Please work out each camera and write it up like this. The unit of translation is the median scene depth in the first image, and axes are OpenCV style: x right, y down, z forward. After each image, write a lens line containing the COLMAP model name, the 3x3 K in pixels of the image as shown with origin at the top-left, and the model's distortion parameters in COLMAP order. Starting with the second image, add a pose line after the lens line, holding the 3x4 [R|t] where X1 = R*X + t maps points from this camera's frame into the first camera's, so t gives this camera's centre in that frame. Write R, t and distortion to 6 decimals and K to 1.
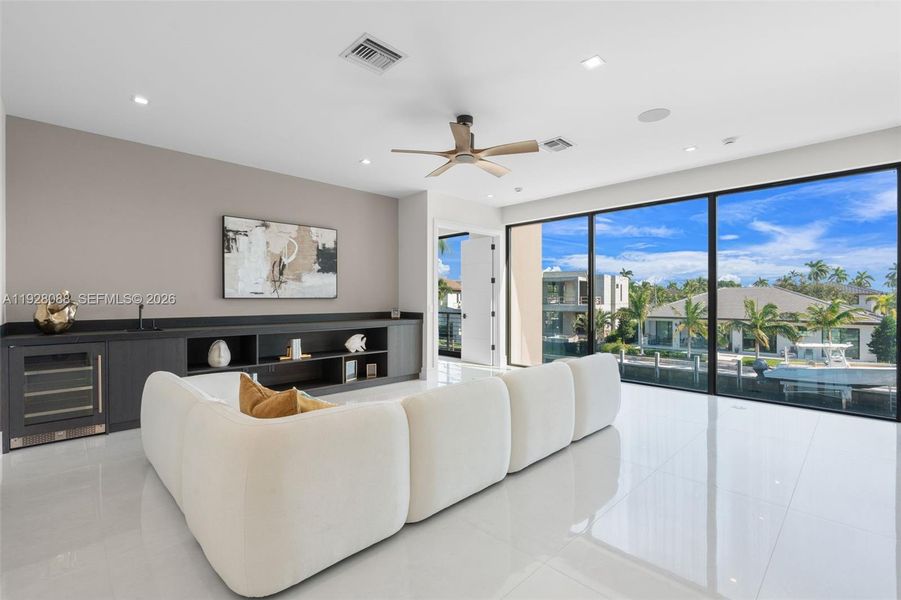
lens RADIAL K [[402.6, 0, 444.8], [0, 402.6, 301.4], [0, 0, 1]] dist [-0.005913, 0.000355]
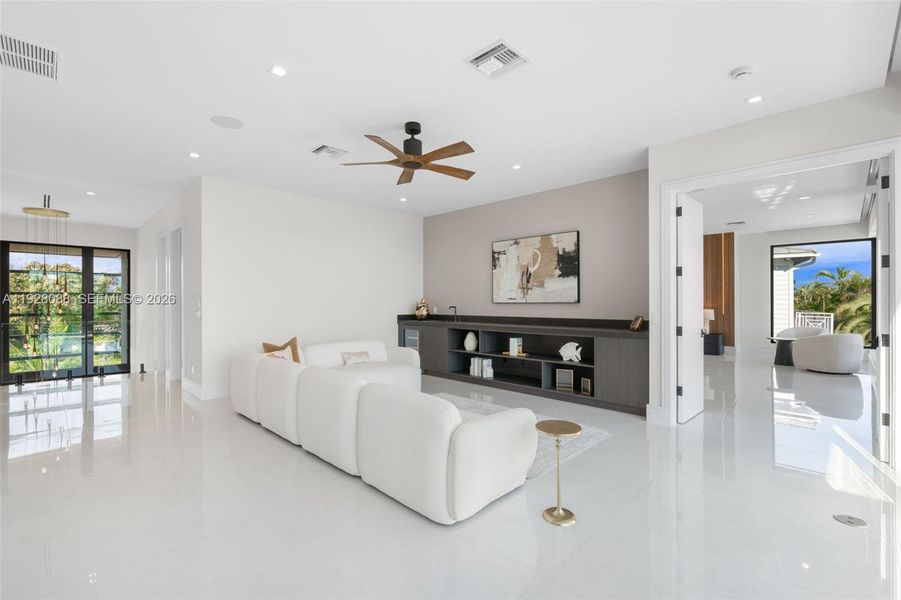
lens RADIAL K [[402.6, 0, 446.7], [0, 402.6, 299.8], [0, 0, 1]] dist [-0.005913, 0.000355]
pose [[0.032196, -0.000731, -0.999481, 0.729982], [-0.000293, 1.000000, -0.000740, -0.015454], [0.999482, 0.000316, 0.032196, 0.718403]]
